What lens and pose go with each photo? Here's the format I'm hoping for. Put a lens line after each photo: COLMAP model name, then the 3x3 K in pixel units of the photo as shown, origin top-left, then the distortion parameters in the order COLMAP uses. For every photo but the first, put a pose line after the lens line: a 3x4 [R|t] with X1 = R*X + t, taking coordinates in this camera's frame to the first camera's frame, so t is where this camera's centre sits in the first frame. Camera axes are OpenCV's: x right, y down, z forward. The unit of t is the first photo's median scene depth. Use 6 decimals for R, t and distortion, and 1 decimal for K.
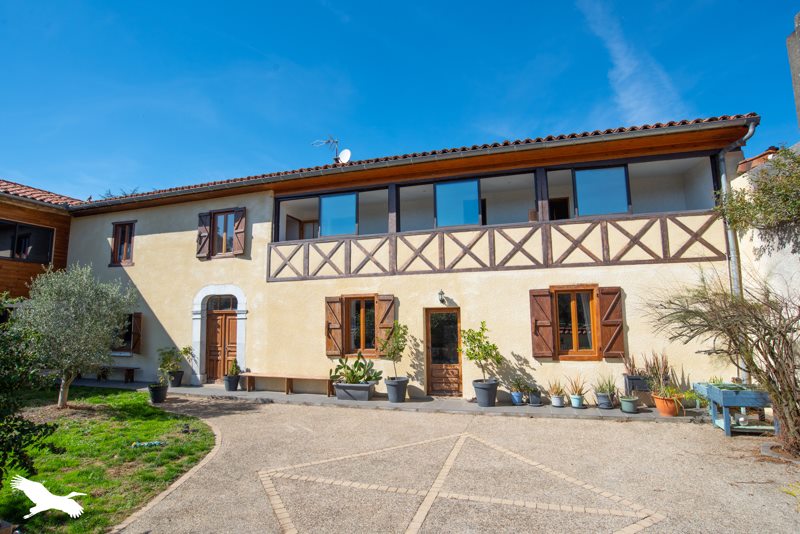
lens RADIAL K [[384.9, 0, 401.1], [0, 384.9, 270.5], [0, 0, 1]] dist [-0.031678, 0.000201]
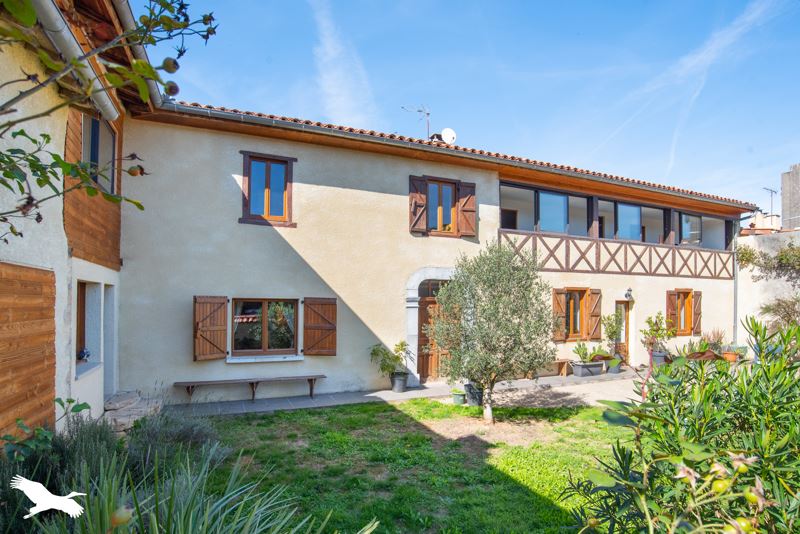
lens RADIAL K [[420.0, 0, 419.9], [0, 420.0, 296.7], [0, 0, 1]] dist [-0.038765, -0.001207]
pose [[0.755950, 0.031247, 0.653883, -1.232254], [-0.086598, 0.994855, 0.052573, 0.061748], [-0.648877, -0.096367, 0.754766, 0.347763]]
